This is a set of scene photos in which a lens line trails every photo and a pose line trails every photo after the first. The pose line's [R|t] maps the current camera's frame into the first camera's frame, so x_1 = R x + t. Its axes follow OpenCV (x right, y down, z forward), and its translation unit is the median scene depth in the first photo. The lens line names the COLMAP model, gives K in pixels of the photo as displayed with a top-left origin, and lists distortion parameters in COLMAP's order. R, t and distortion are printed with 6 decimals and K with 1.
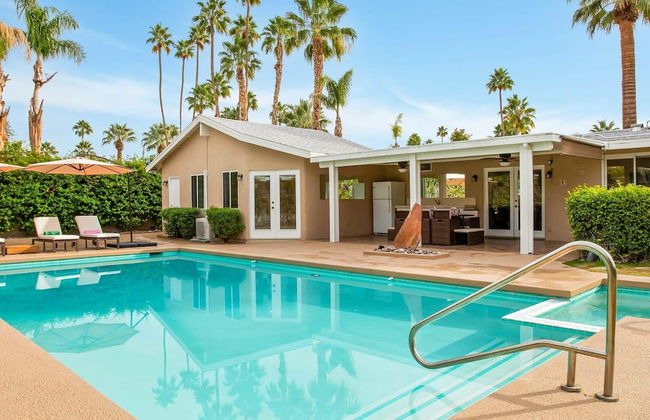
lens RADIAL K [[505.6, 0, 325.0], [0, 505.6, 211.7], [0, 0, 1]] dist [-0.050426, 0.010346]
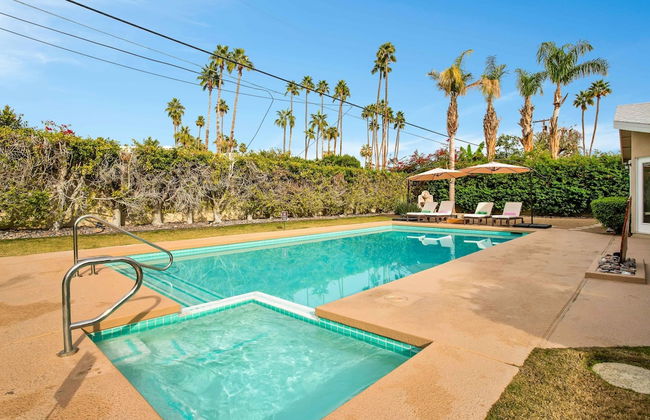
lens RADIAL K [[337.6, 0, 311.4], [0, 337.6, 213.9], [0, 0, 1]] dist [-0.045762, 0.002712]
pose [[0.003744, 0.062391, -0.998045, 0.351737], [-0.007280, 0.998027, 0.062363, -0.010502], [0.999966, 0.007033, 0.004191, 0.334304]]
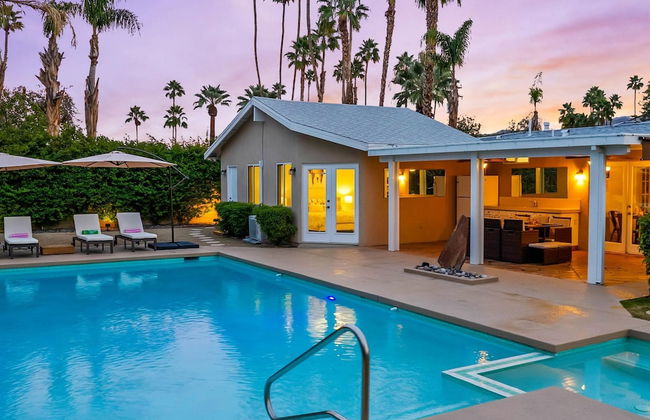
lens RADIAL K [[646.1, 0, 323.0], [0, 646.1, 211.1], [0, 0, 1]] dist [-0.016207, 0.000000]
pose [[0.970781, 0.022206, -0.238938, 0.120619], [-0.012871, 0.999094, 0.040558, -0.036639], [0.239622, -0.036297, 0.970187, -0.053643]]
